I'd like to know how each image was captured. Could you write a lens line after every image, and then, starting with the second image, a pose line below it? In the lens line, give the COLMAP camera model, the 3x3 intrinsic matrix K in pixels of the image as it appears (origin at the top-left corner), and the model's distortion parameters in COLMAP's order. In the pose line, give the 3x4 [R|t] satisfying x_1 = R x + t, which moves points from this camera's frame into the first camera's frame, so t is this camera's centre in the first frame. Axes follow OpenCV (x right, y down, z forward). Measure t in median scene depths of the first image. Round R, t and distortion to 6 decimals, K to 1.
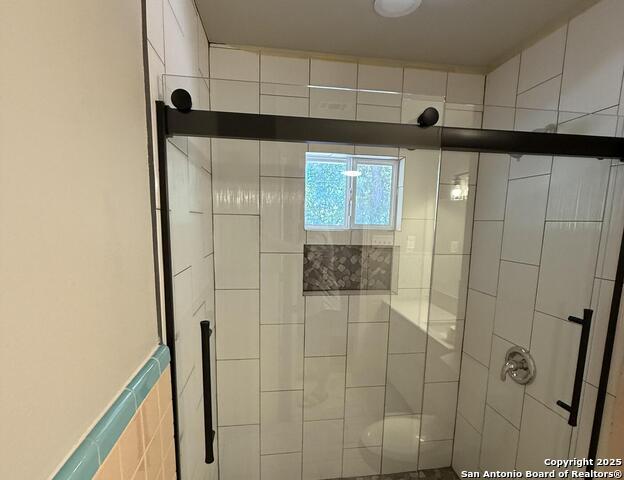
lens RADIAL K [[339.3, 0, 312.1], [0, 339.3, 273.6], [0, 0, 1]] dist [-0.026841, -0.000546]
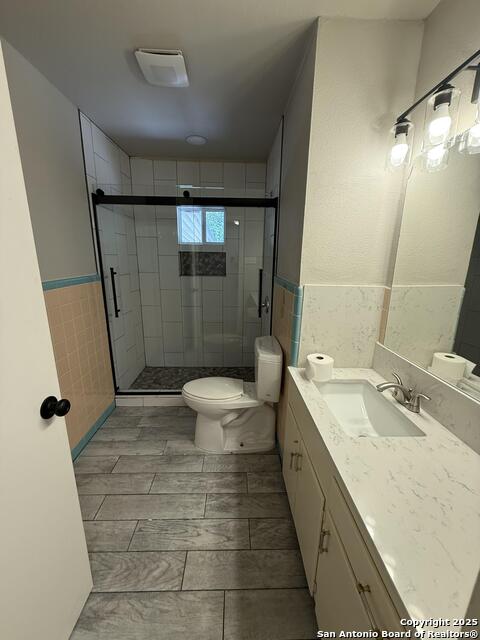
lens RADIAL K [[254.9, 0, 240.0], [0, 254.9, 320.0], [0, 0, 1]] dist [0.000242, 0.000204]
pose [[0.993213, 0.019999, -0.114575, 0.601205], [-0.009832, 0.996017, 0.088622, 0.214986], [0.115891, -0.086894, 0.989454, -0.639514]]
